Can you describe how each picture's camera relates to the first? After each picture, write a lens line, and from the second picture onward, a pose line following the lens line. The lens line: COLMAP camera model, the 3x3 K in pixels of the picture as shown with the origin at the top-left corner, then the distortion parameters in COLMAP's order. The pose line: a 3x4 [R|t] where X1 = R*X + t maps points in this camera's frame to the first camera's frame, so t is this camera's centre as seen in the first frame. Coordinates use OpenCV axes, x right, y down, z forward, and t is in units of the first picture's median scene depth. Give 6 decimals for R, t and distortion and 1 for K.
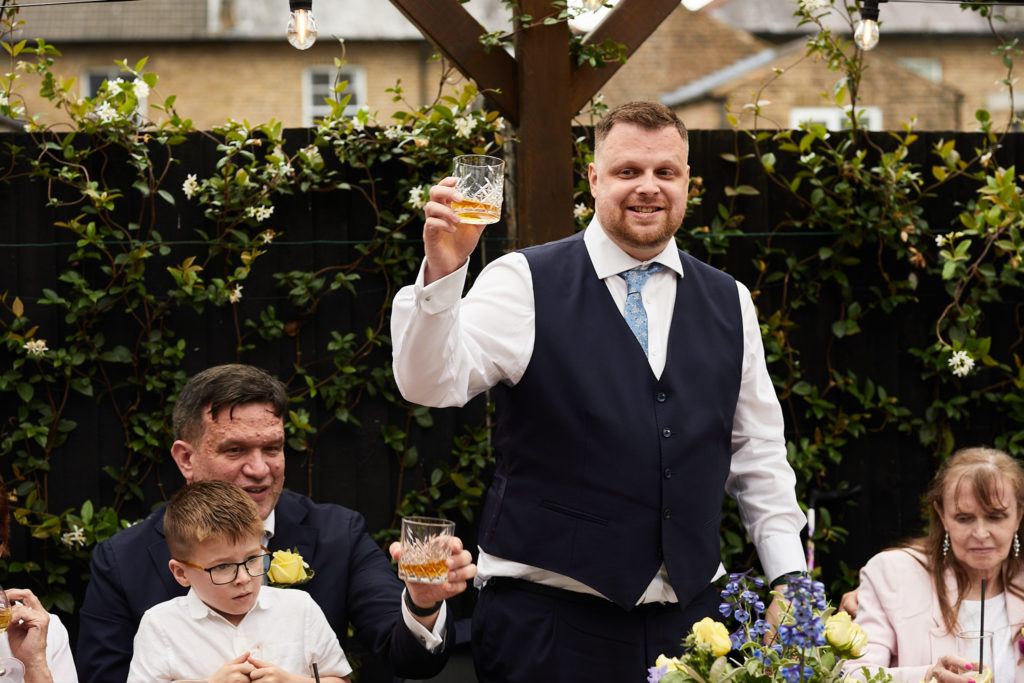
lens RADIAL K [[2560.4, 0, 514.8], [0, 2560.4, 337.0], [0, 0, 1]] dist [0.042247, 0.000000]
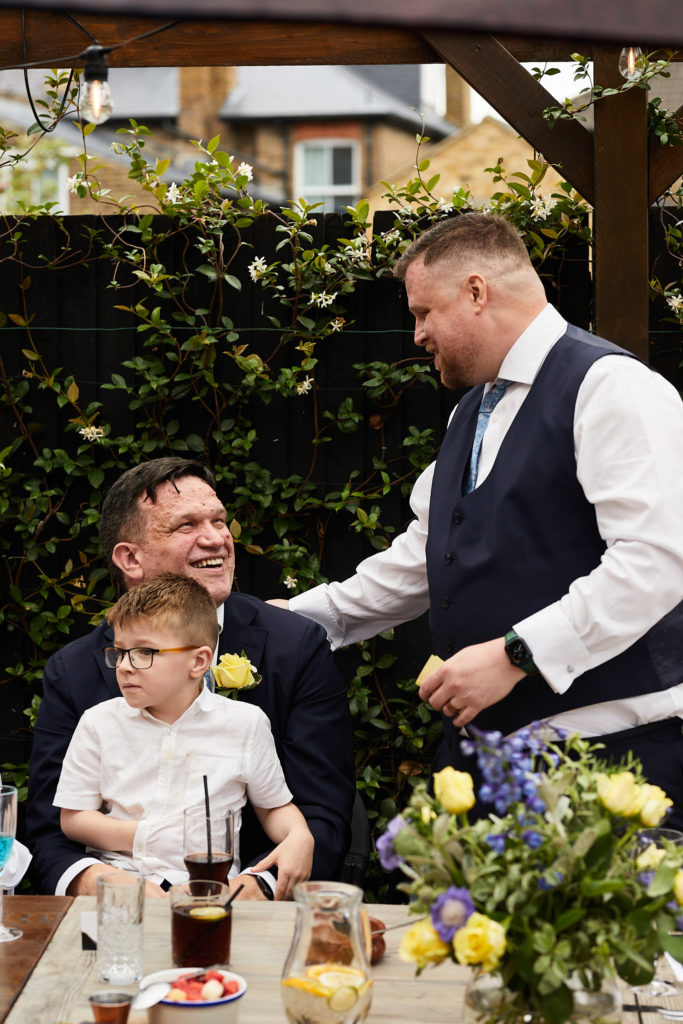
lens RADIAL K [[2560.4, 0, 338.6], [0, 2560.4, 515.2], [0, 0, 1]] dist [0.042247, 0.000000]
pose [[0.937748, 0.042092, -0.344756, 0.237437], [-0.029964, 0.998733, 0.040436, -0.006954], [0.346021, -0.027589, 0.937821, 0.104595]]
